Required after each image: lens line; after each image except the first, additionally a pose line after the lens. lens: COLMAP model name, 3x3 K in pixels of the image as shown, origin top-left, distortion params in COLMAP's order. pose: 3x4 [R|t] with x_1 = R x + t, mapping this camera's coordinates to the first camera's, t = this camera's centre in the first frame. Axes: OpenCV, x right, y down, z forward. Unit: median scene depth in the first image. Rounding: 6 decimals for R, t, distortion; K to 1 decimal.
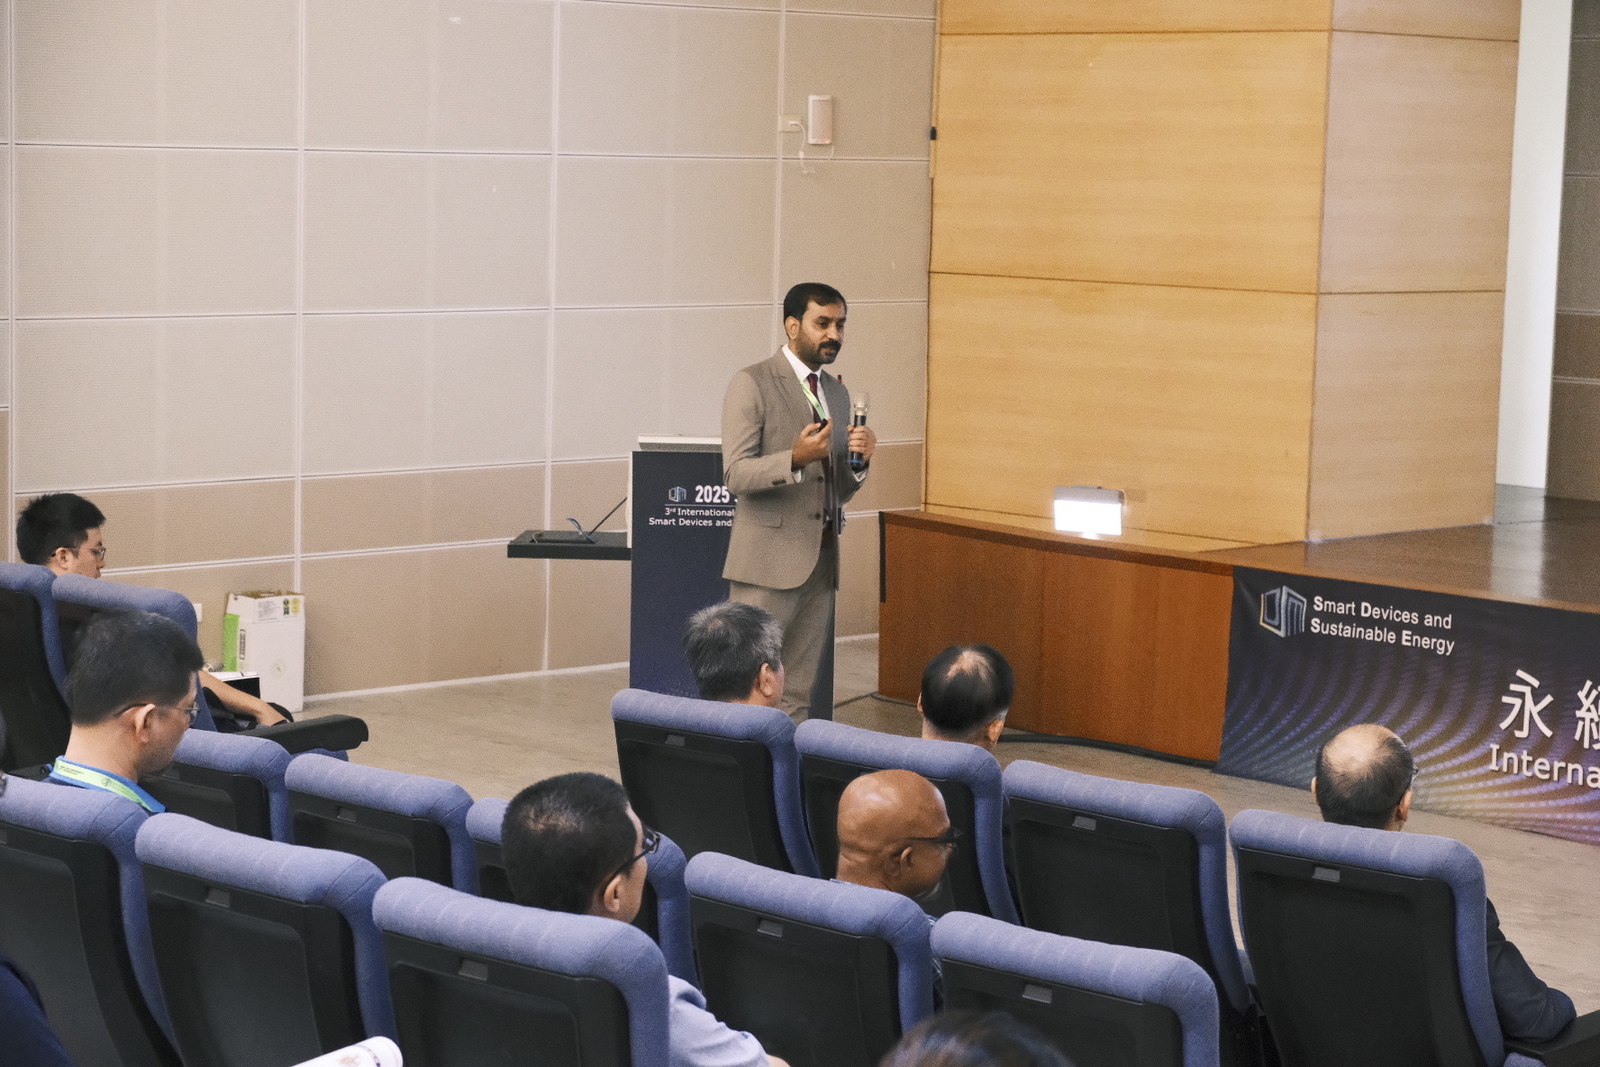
lens RADIAL K [[3620.0, 0, 800.0], [0, 3620.0, 533.5], [0, 0, 1]] dist [0.058097, 0.822859]
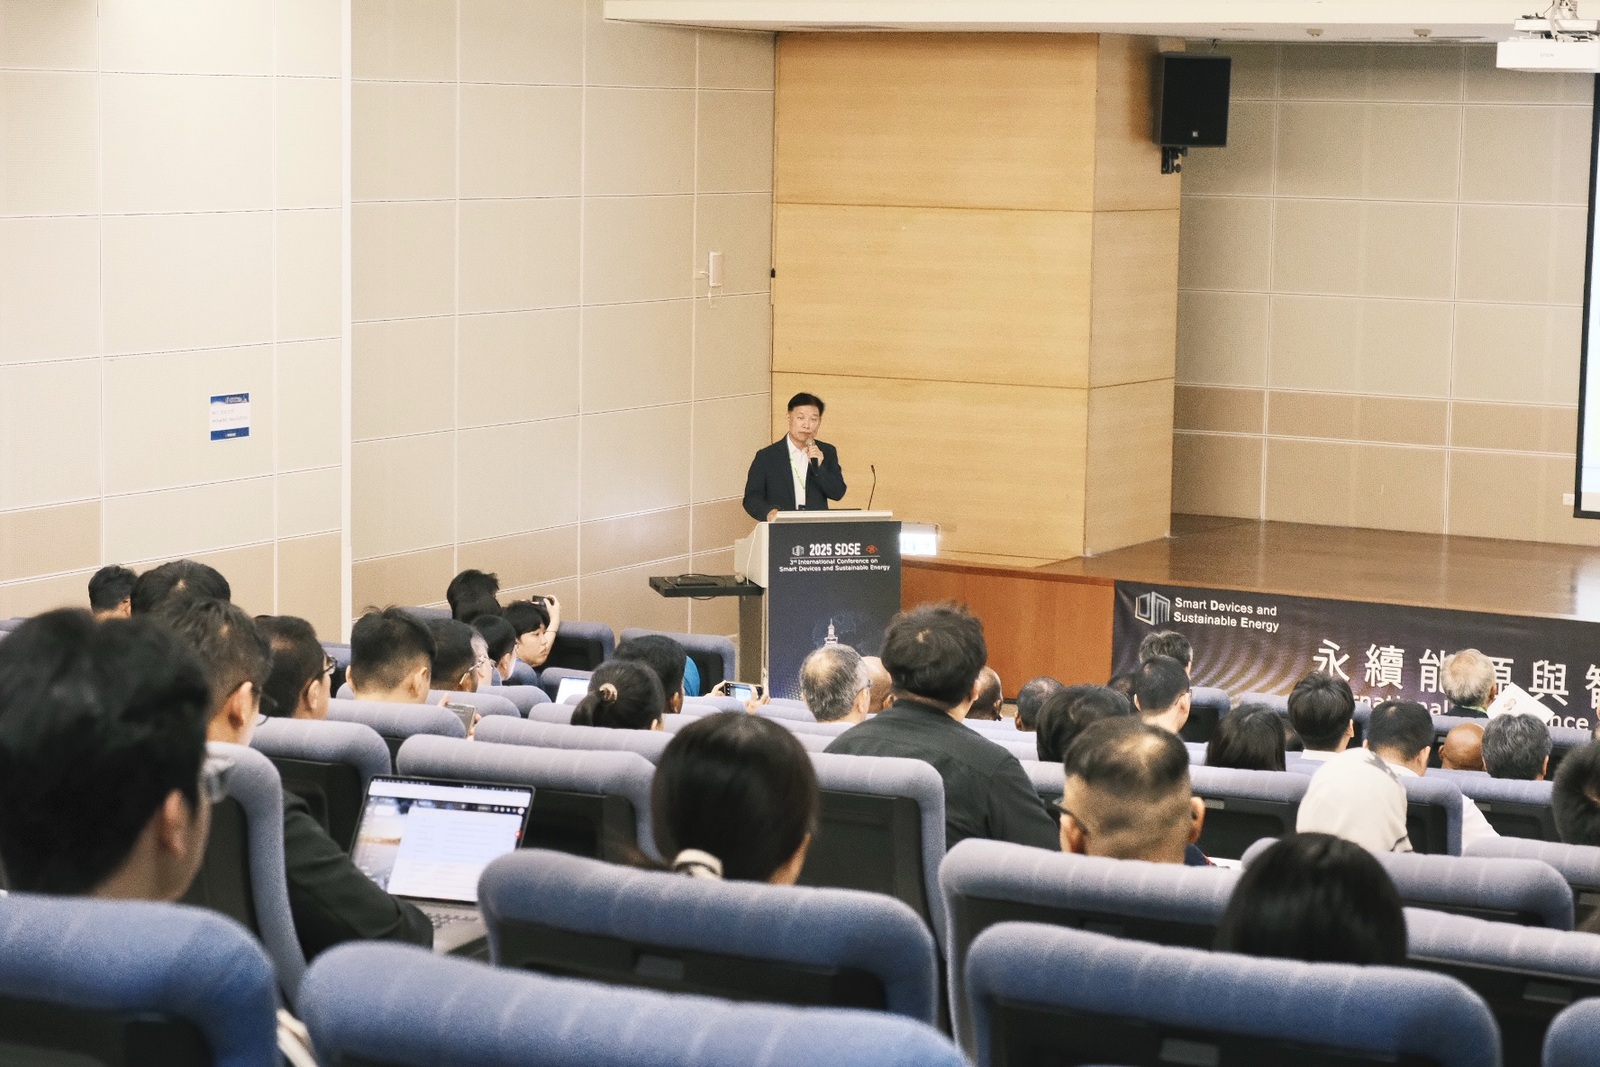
lens RADIAL K [[3620.0, 0, 800.0], [0, 3620.0, 533.5], [0, 0, 1]] dist [0.058097, 0.822859]
pose [[0.958780, -0.041039, 0.281171, -0.458121], [0.037535, 0.999136, 0.017838, -0.044981], [-0.281660, -0.006549, 0.959492, -0.451638]]
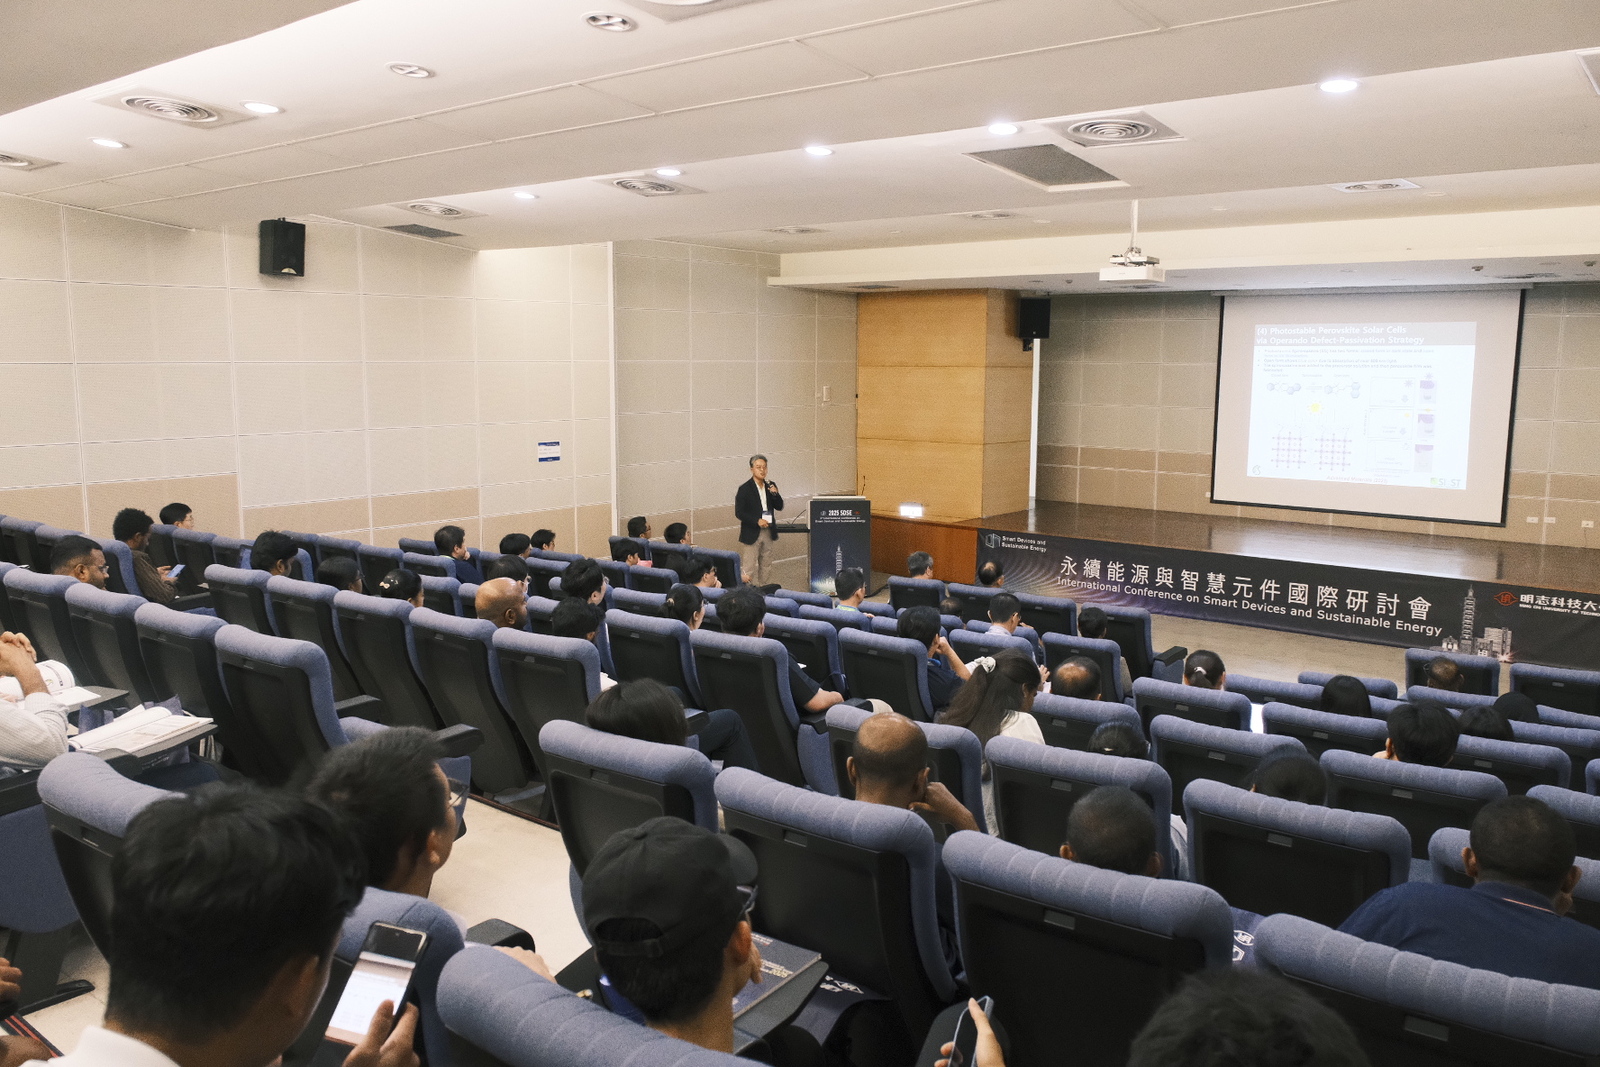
lens RADIAL K [[1281.7, 0, 800.0], [0, 1281.7, 533.5], [0, 0, 1]] dist [-0.005780, 0.013200]
pose [[0.994340, -0.034158, 0.100609, -0.178655], [0.031399, 0.999090, 0.028873, -0.027428], [-0.101504, -0.025550, 0.994507, -0.203495]]
